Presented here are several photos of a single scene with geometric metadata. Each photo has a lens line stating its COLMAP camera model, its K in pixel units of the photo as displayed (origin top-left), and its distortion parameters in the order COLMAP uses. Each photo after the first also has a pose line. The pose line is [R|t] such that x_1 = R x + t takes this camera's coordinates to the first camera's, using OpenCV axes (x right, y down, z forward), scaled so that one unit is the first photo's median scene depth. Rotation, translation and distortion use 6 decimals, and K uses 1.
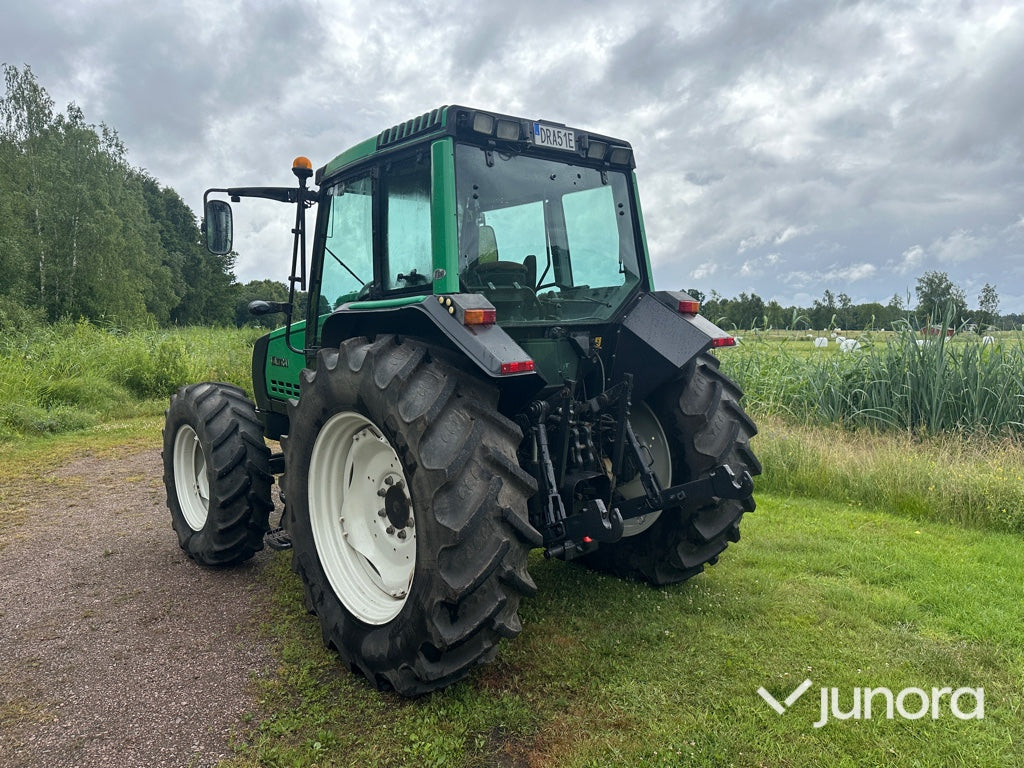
lens RADIAL K [[720.3, 0, 519.5], [0, 720.3, 392.6], [0, 0, 1]] dist [0.082734, -0.103461]
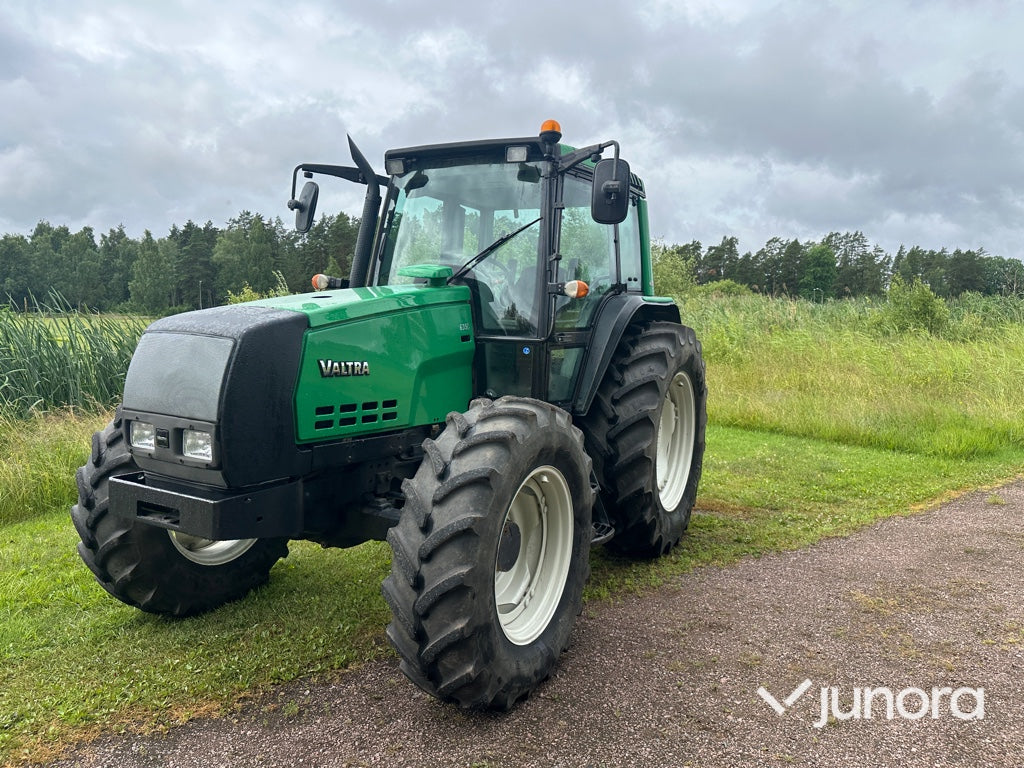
lens RADIAL K [[715.0, 0, 514.9], [0, 715.0, 384.5], [0, 0, 1]] dist [0.068690, -0.089966]
pose [[-0.346923, -0.081852, 0.934315, -1.242081], [0.071215, 0.991010, 0.113262, -0.115757], [-0.935186, 0.105831, -0.337975, 1.503856]]
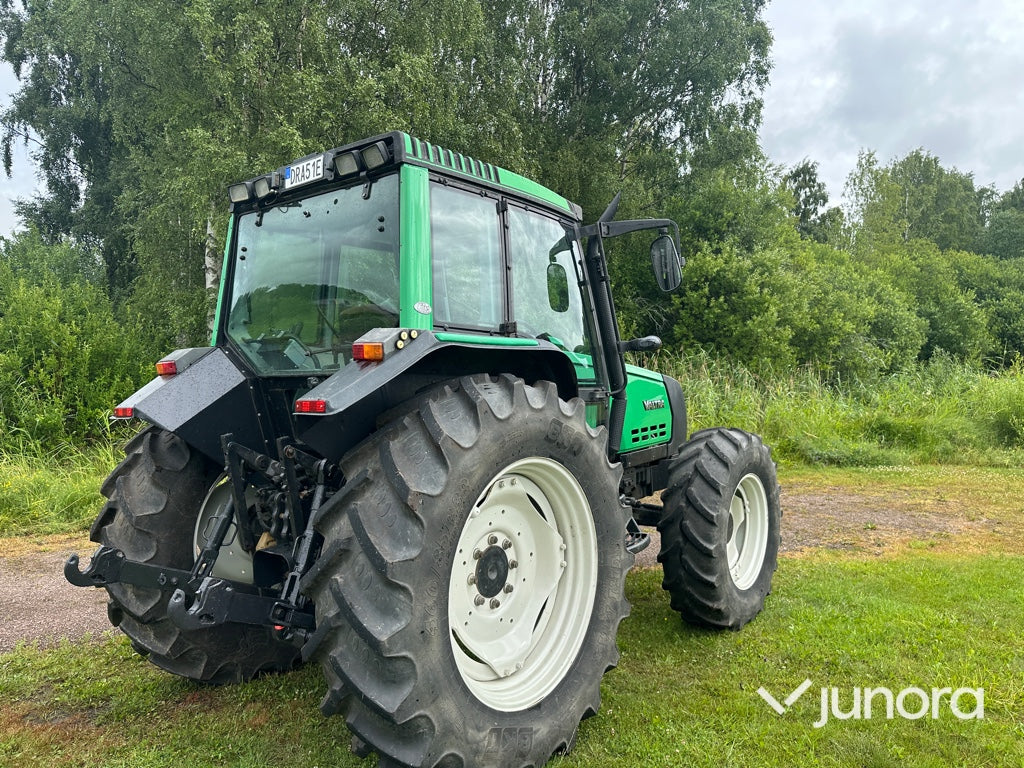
lens RADIAL K [[716.9, 0, 512.5], [0, 716.9, 380.2], [0, 0, 1]] dist [0.057700, -0.089003]
pose [[0.165002, 0.024781, -0.985982, 0.910559], [-0.084797, 0.996339, 0.010851, -0.110531], [0.982641, 0.081817, 0.166499, 1.027952]]
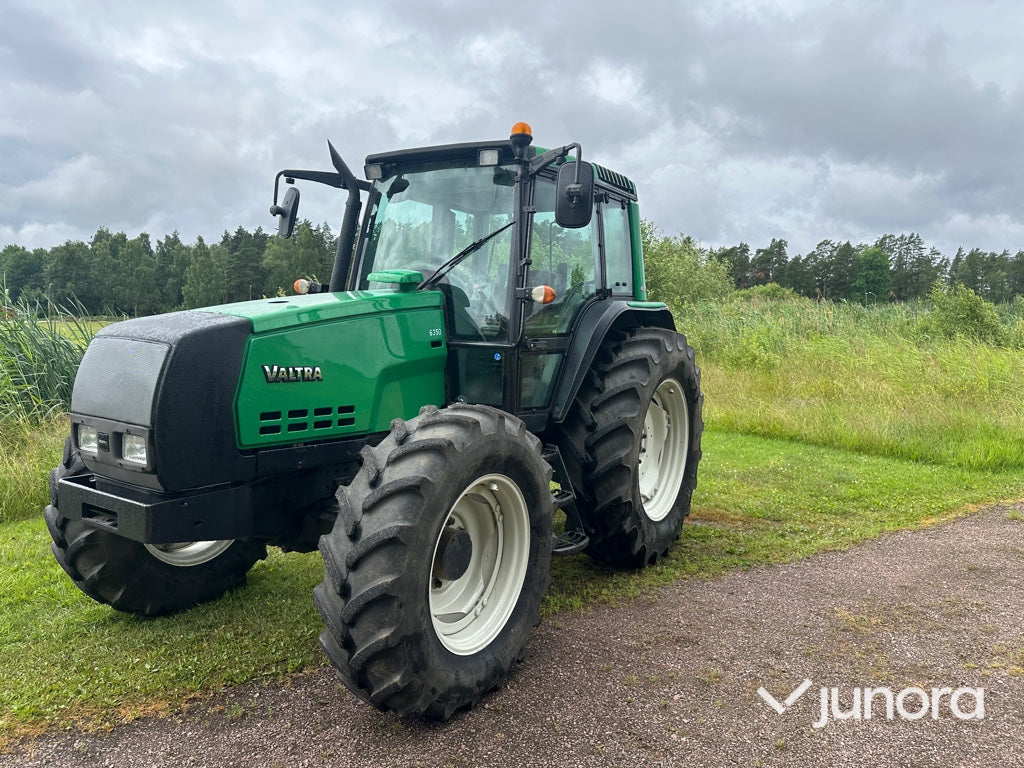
lens RADIAL K [[715.7, 0, 513.9], [0, 715.7, 391.6], [0, 0, 1]] dist [0.059846, -0.076017]
pose [[-0.288247, -0.088047, 0.953500, -1.262970], [0.070520, 0.991108, 0.112838, -0.110275], [-0.954956, 0.099766, -0.279475, 1.406290]]
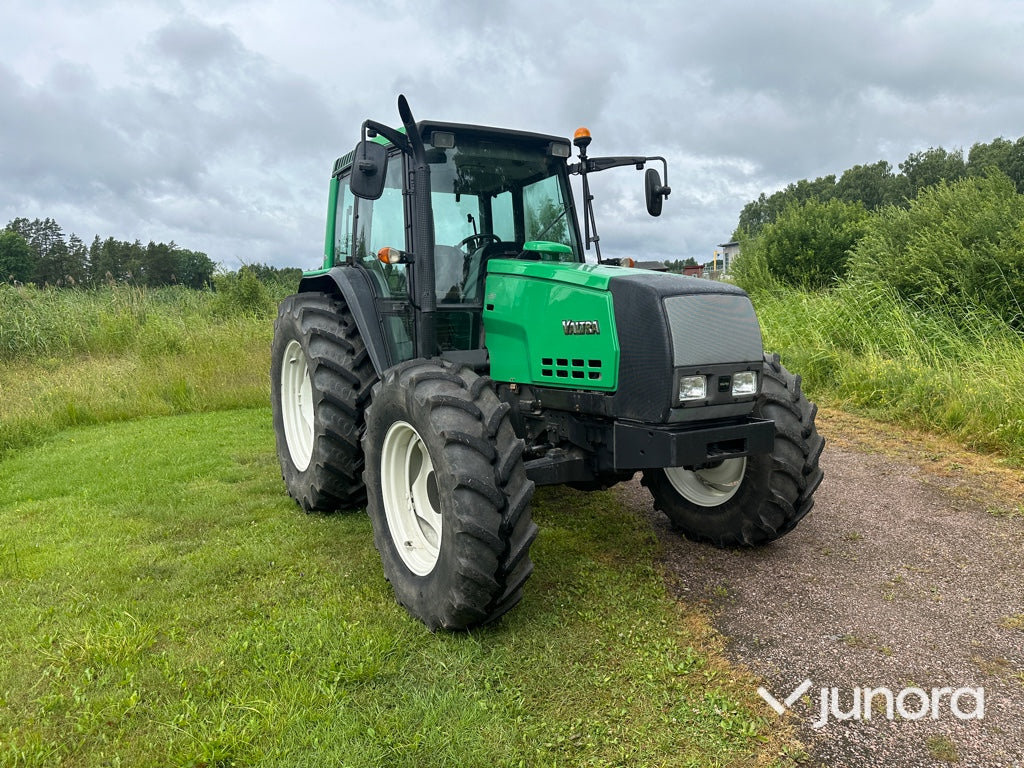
lens RADIAL K [[712.9, 0, 514.9], [0, 712.9, 393.0], [0, 0, 1]] dist [0.094218, -0.137516]
pose [[-0.978631, 0.019469, 0.204699, -0.456702], [0.063360, 0.975620, 0.210121, -0.181144], [-0.195617, 0.218601, -0.956006, 2.364902]]
